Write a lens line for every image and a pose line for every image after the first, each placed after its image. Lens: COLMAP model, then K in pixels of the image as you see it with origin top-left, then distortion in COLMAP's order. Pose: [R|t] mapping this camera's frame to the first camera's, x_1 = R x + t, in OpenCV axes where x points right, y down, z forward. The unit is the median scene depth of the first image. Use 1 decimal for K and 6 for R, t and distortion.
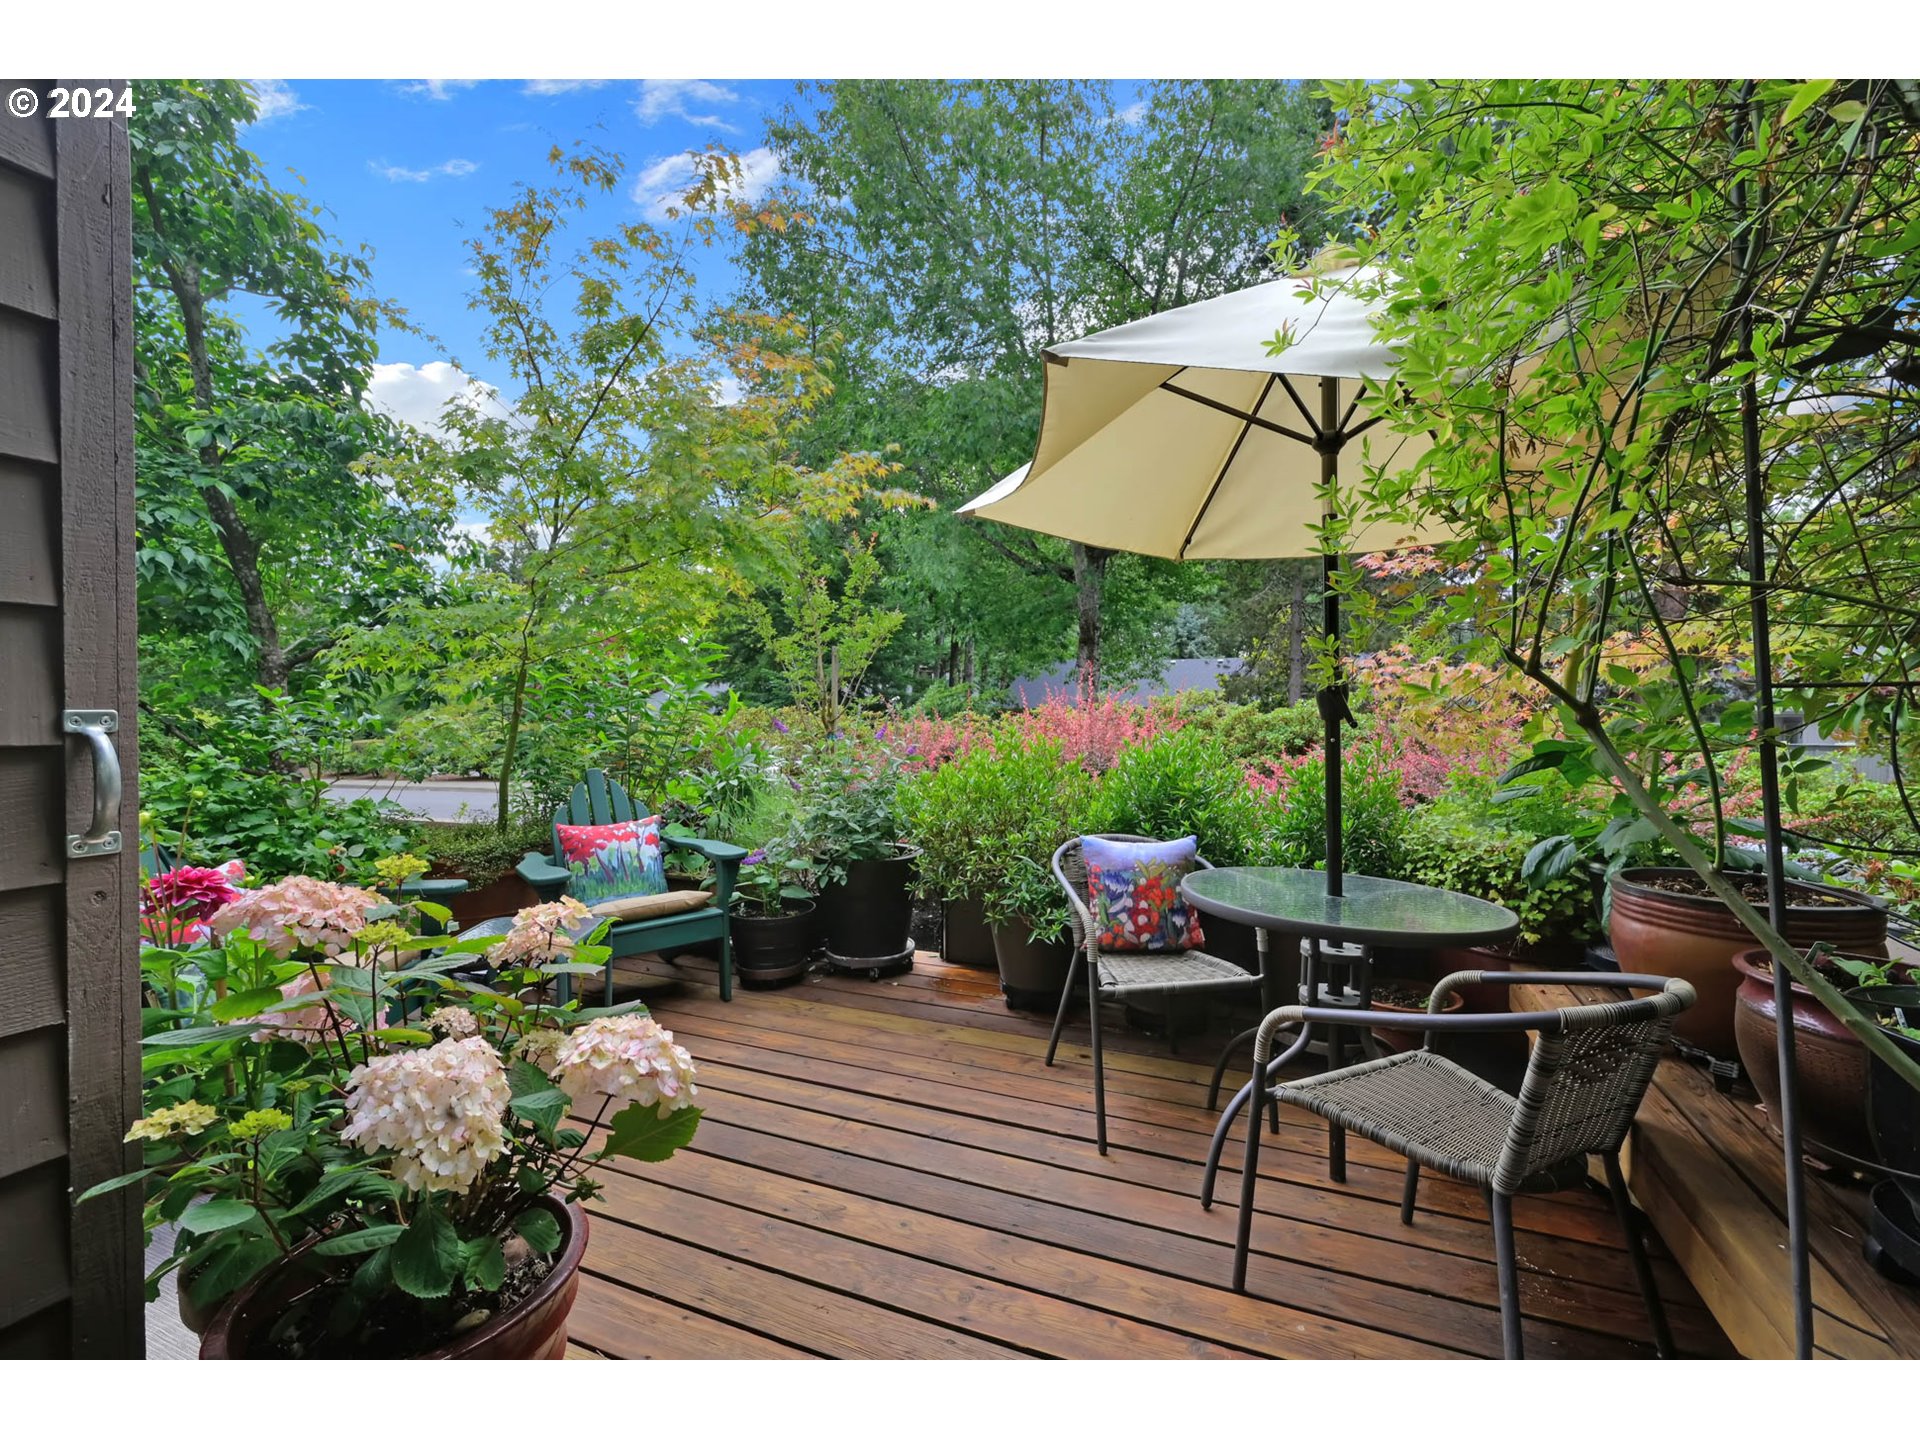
lens RADIAL K [[802.2, 0, 962.6], [0, 802.2, 700.5], [0, 0, 1]] dist [0.001026, -0.000007]
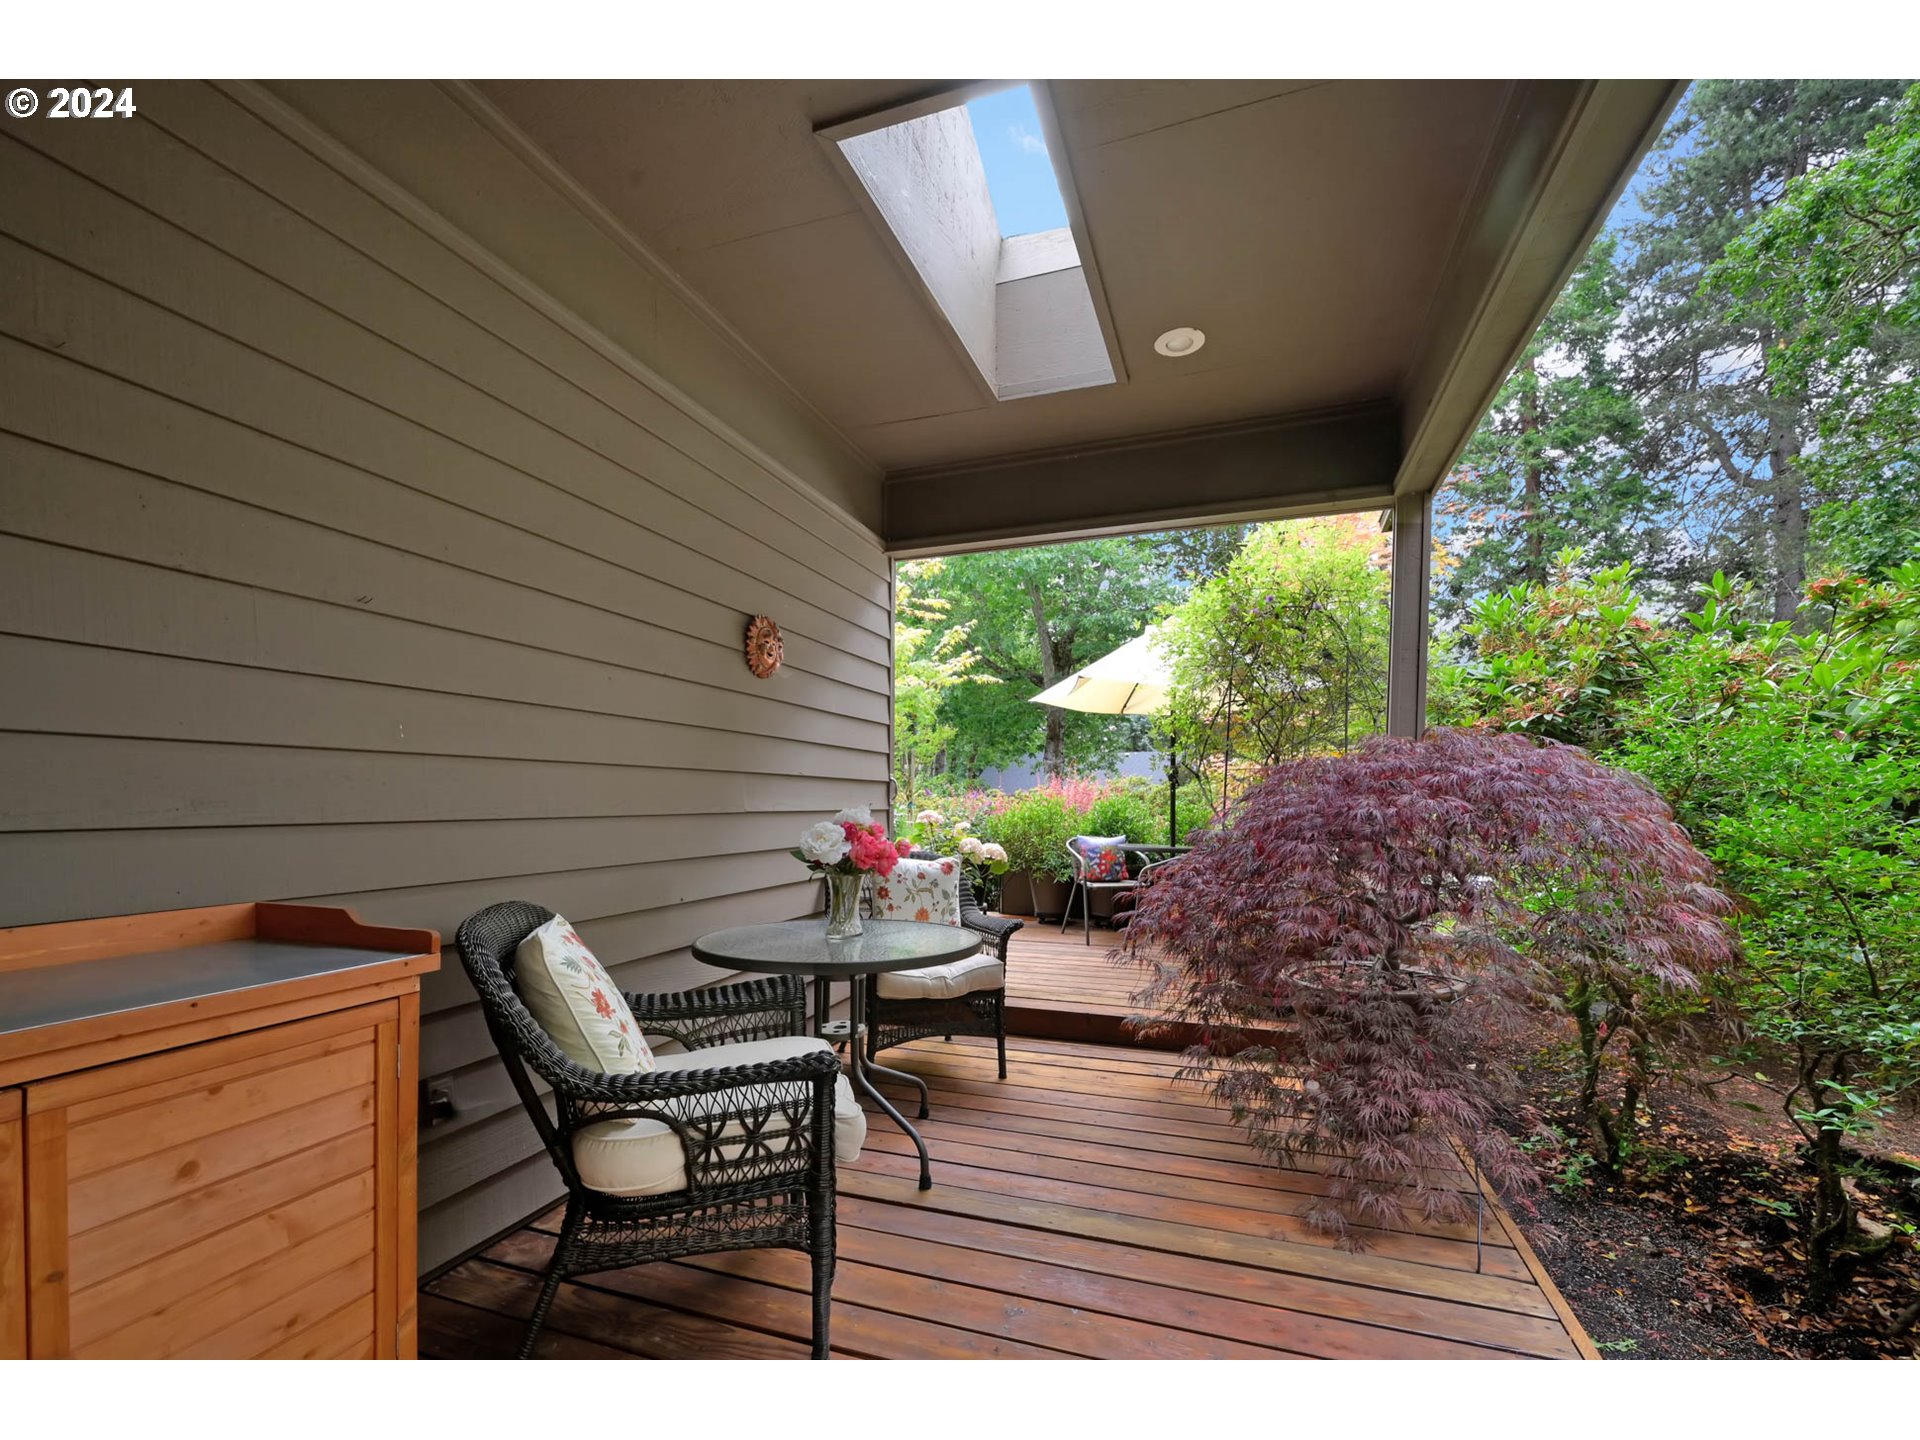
lens RADIAL K [[775.4, 0, 962.8], [0, 775.4, 737.3], [0, 0, 1]] dist [0.000268, -0.000097]
pose [[0.998954, 0.005140, 0.045435, -0.135492], [-0.002035, 0.997676, -0.068104, 0.017585], [-0.045680, 0.067940, 0.996643, -0.589302]]
